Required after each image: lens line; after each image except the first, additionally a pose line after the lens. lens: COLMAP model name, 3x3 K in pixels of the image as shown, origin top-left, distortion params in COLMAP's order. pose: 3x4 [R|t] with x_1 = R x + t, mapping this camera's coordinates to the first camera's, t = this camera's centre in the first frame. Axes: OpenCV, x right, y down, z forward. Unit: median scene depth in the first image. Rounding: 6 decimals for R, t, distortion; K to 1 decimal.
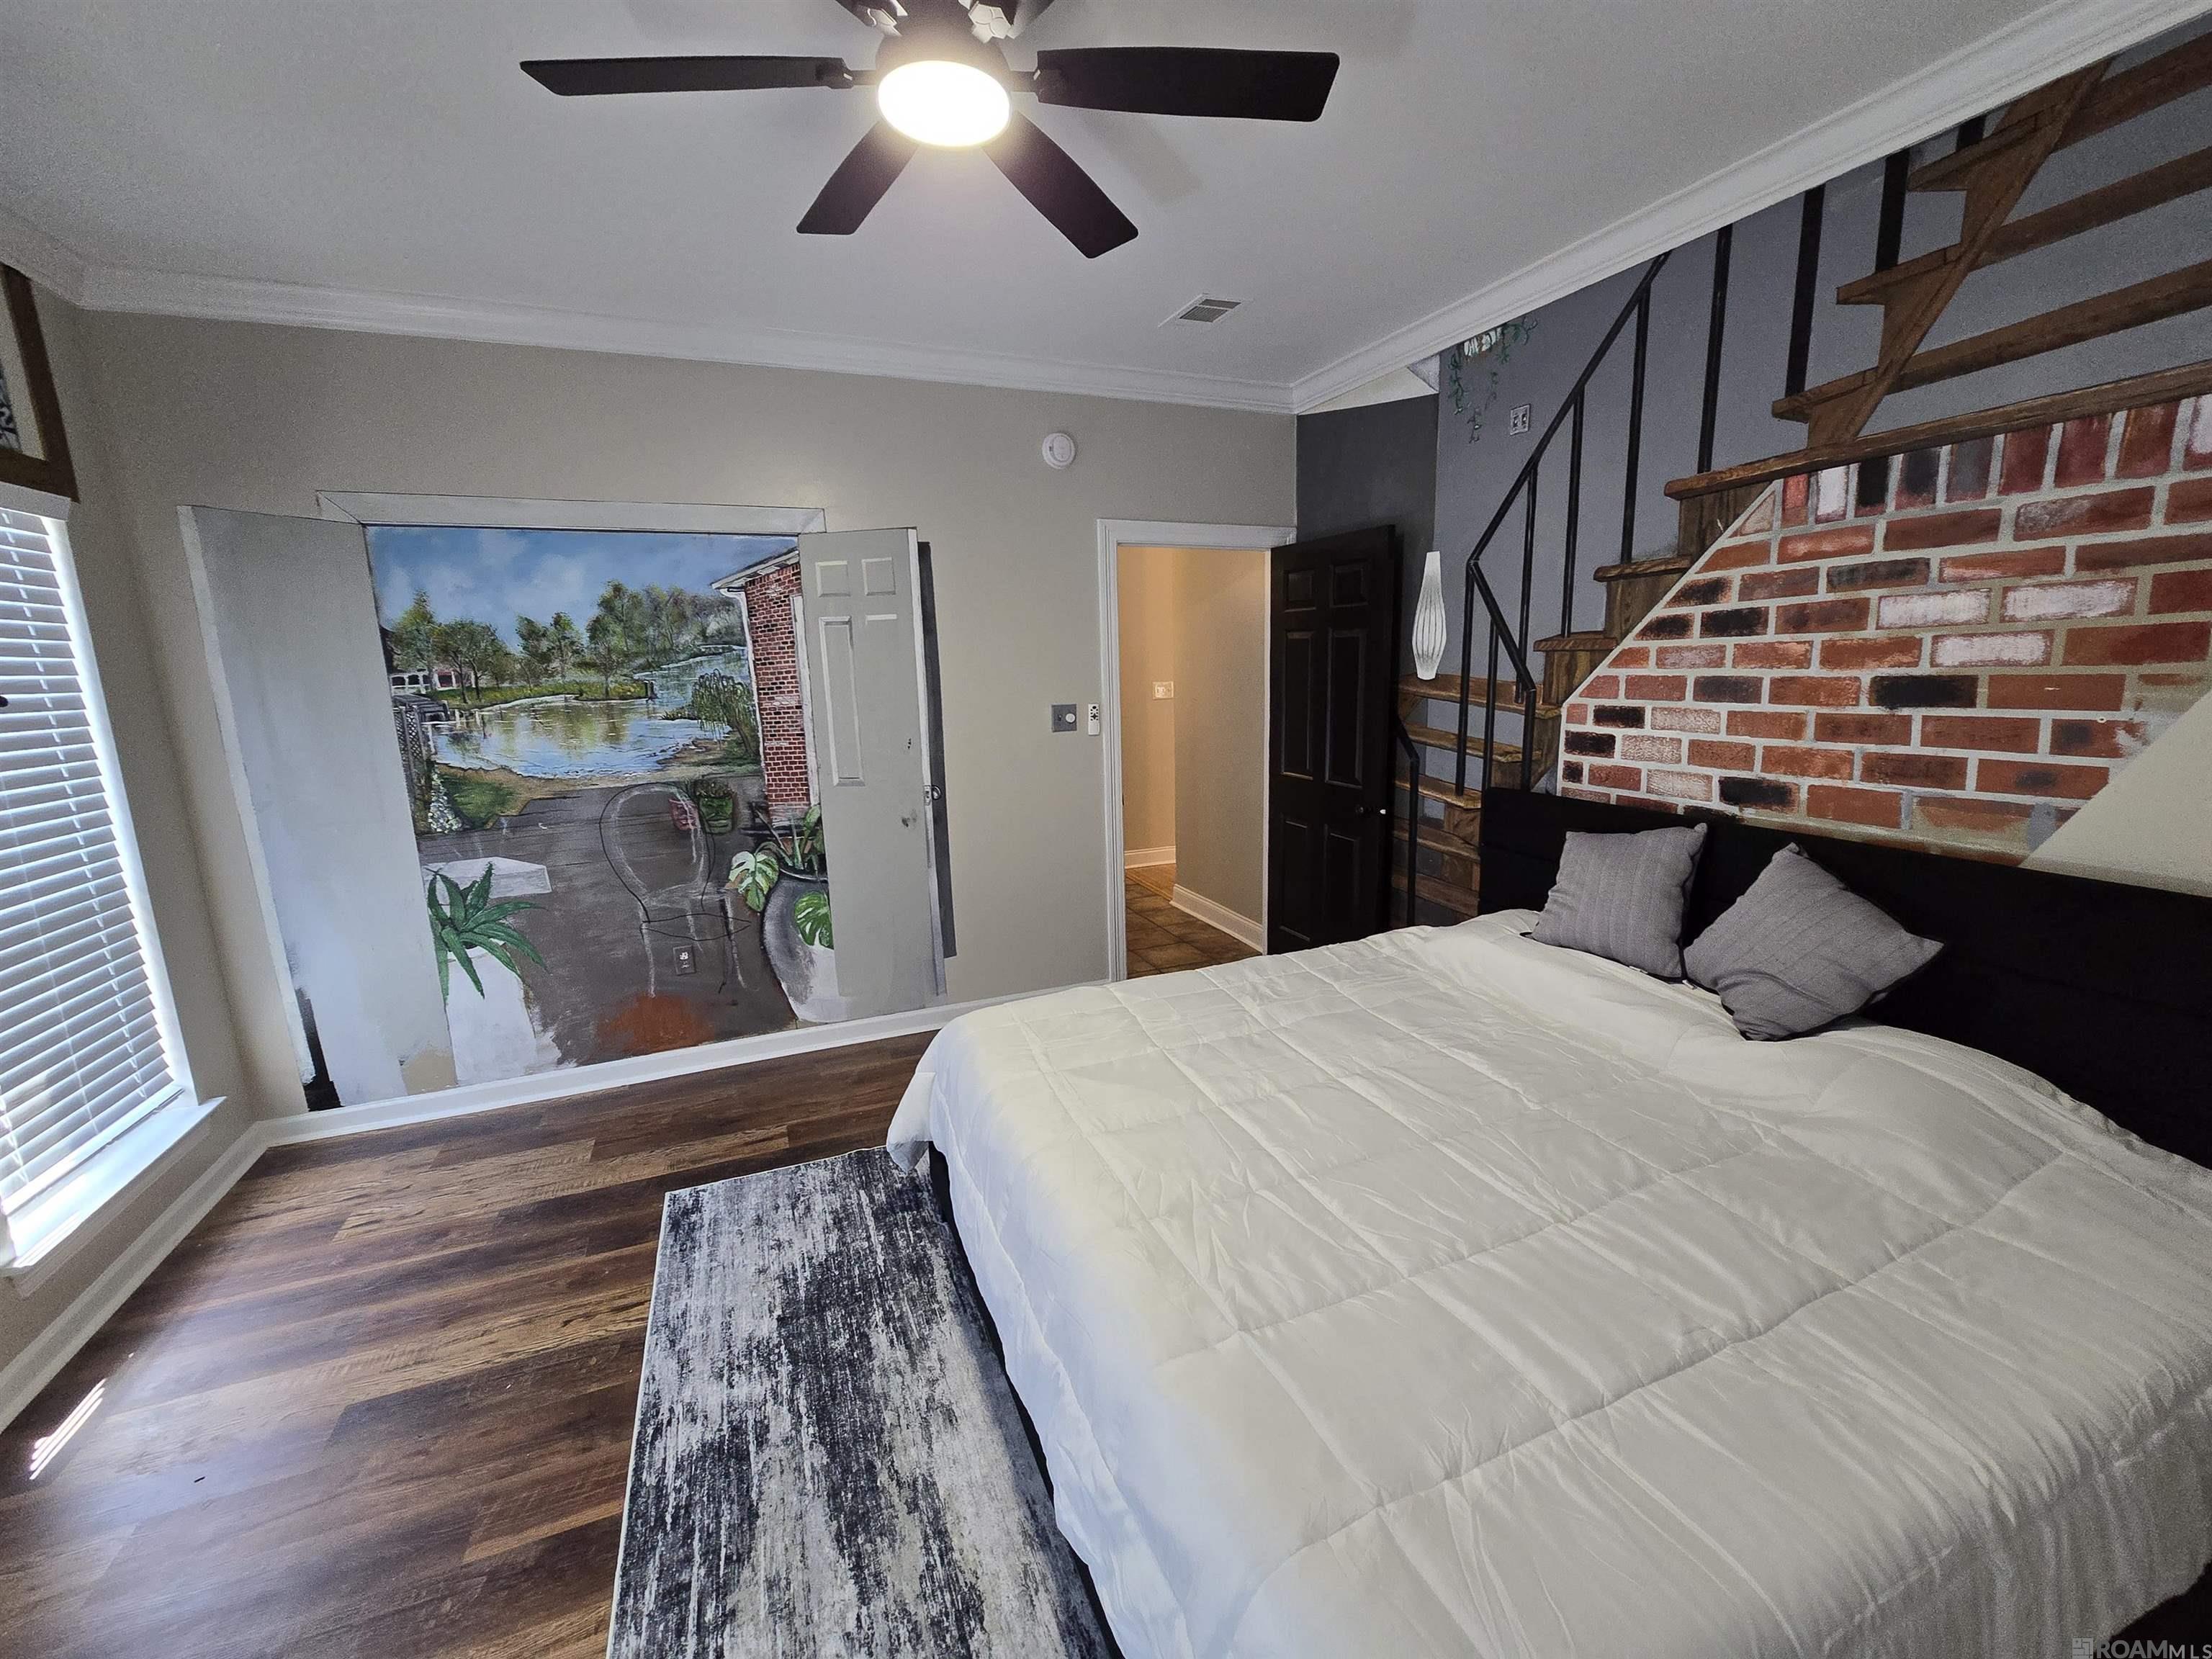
lens RADIAL K [[906.2, 0, 1115.6], [0, 906.2, 836.0], [0, 0, 1]] dist [-0.004619, 0.001000]
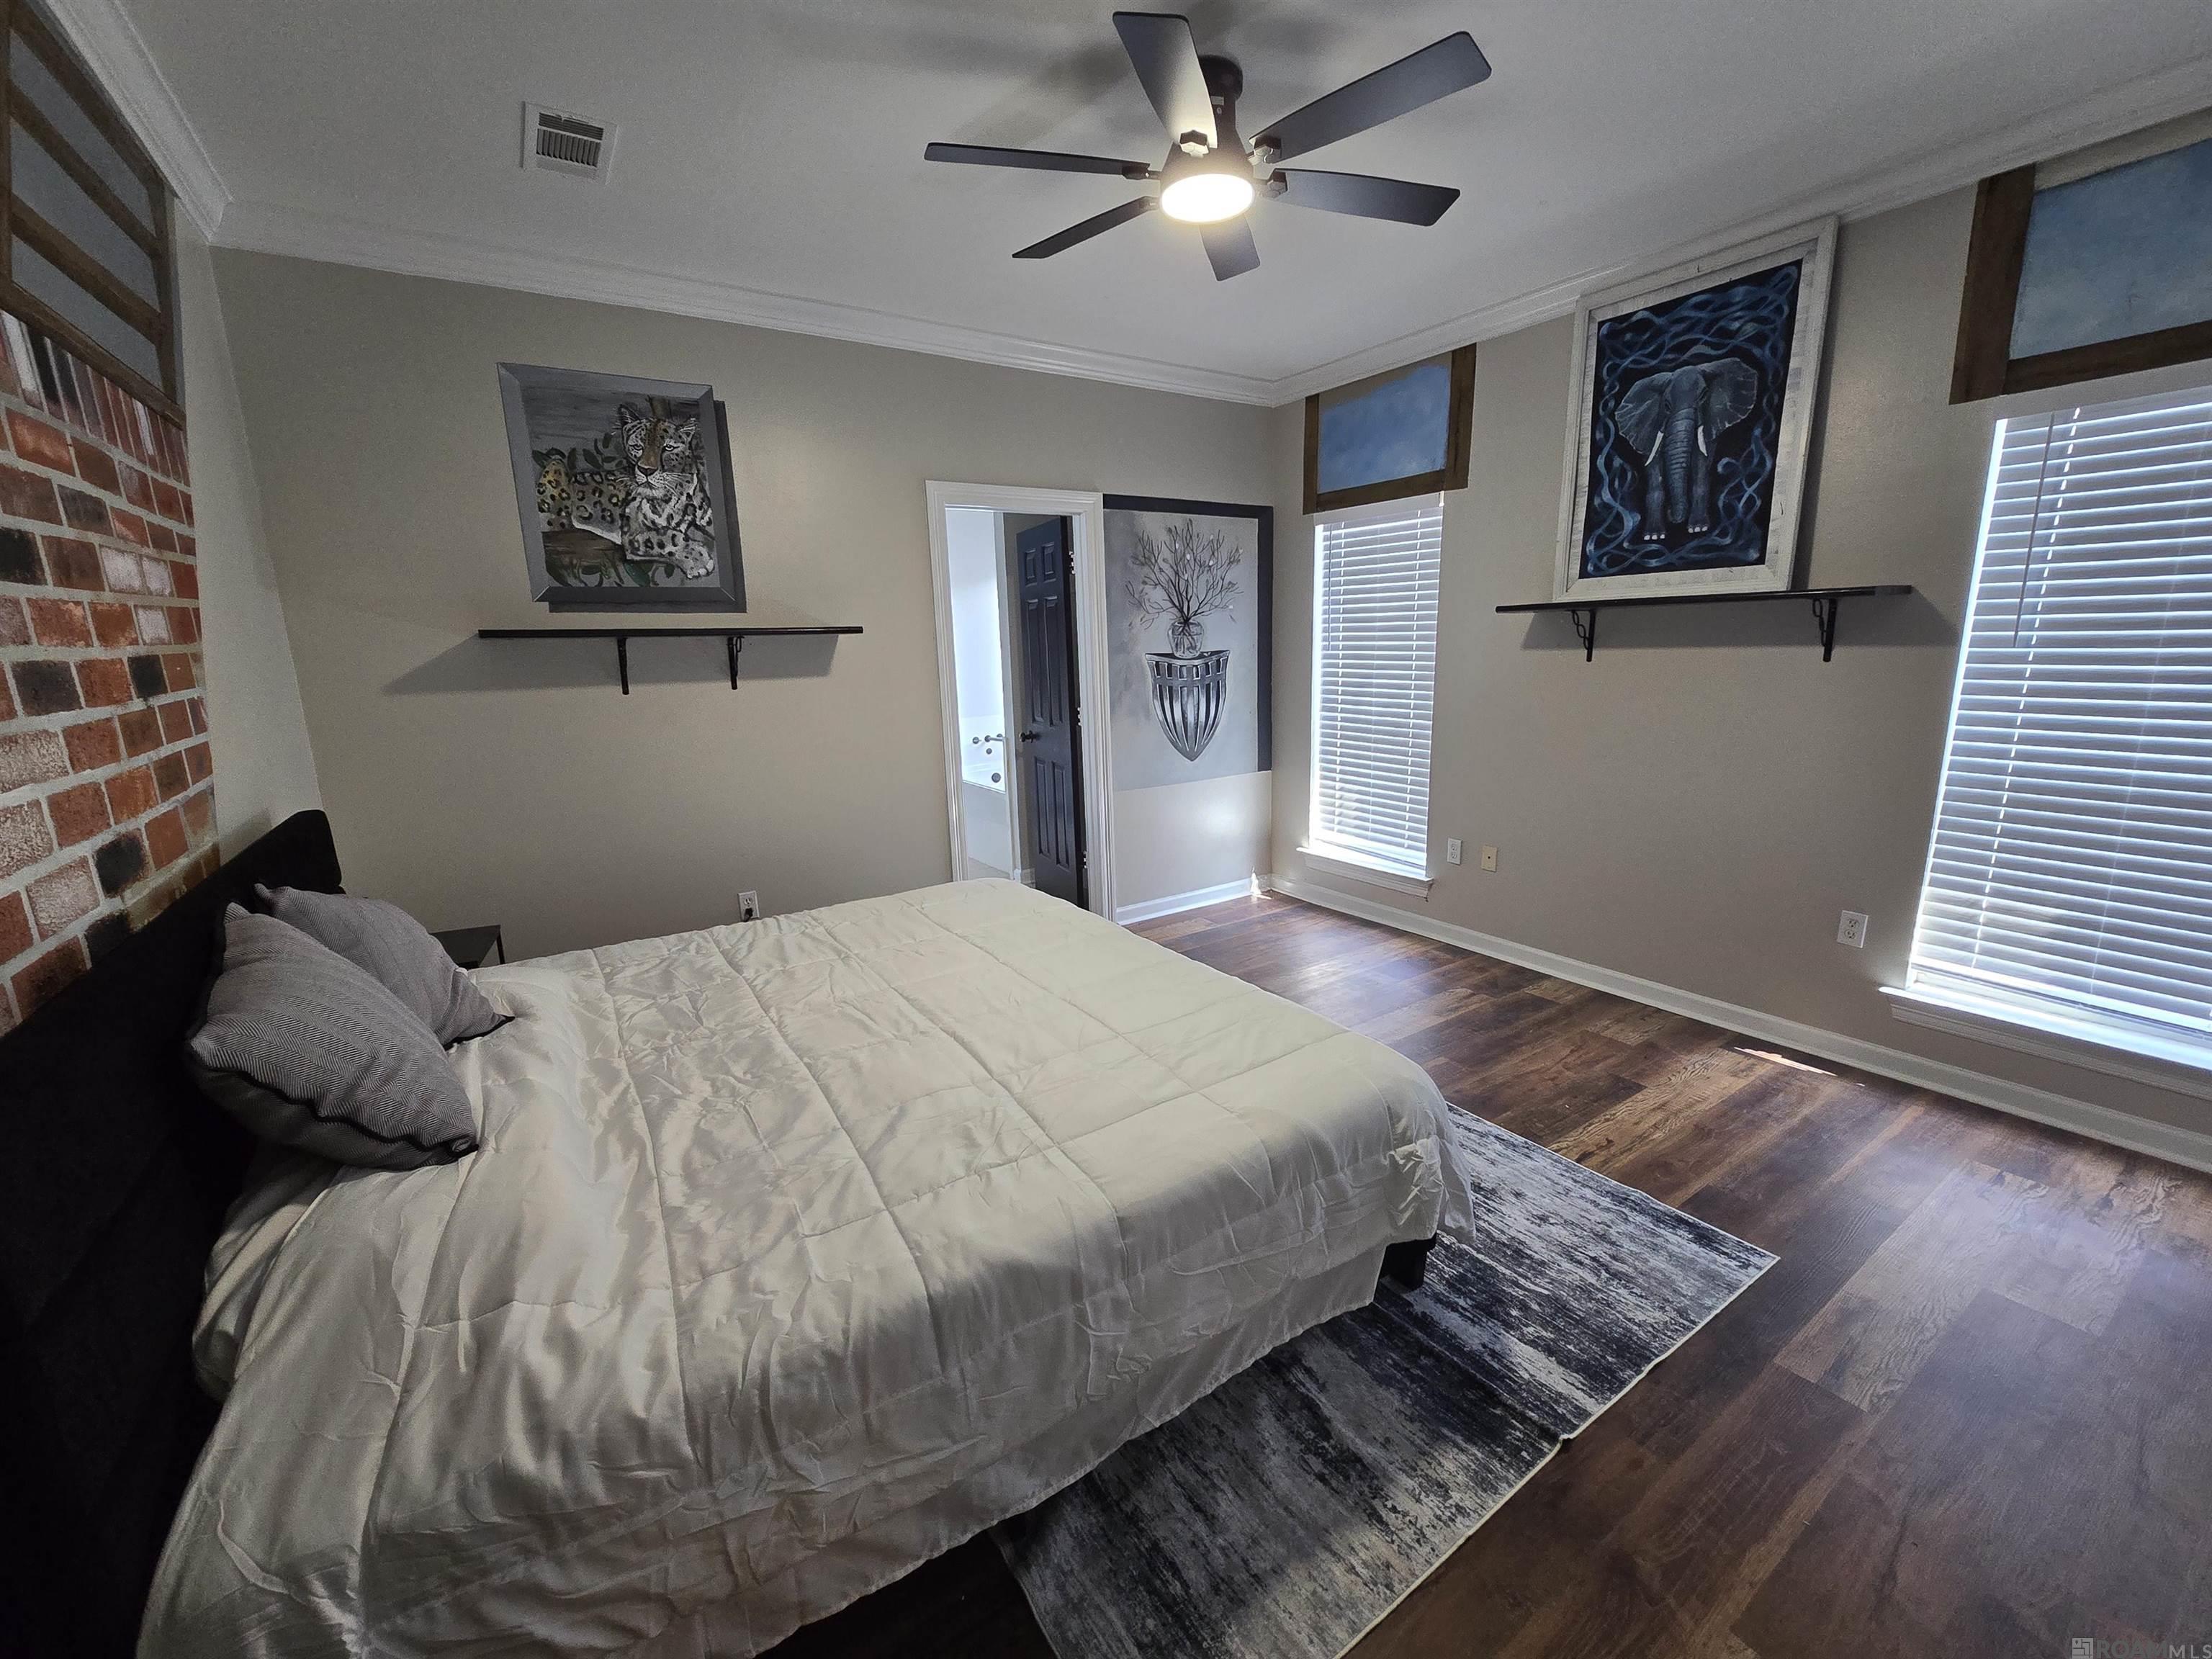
lens RADIAL K [[906.2, 0, 1115.6], [0, 906.2, 836.0], [0, 0, 1]] dist [-0.004619, 0.001000]
pose [[-0.980037, 0.091968, -0.176267, 0.182053], [0.014265, 0.916821, 0.399044, -0.282687], [0.198304, 0.388563, -0.899830, 1.627924]]
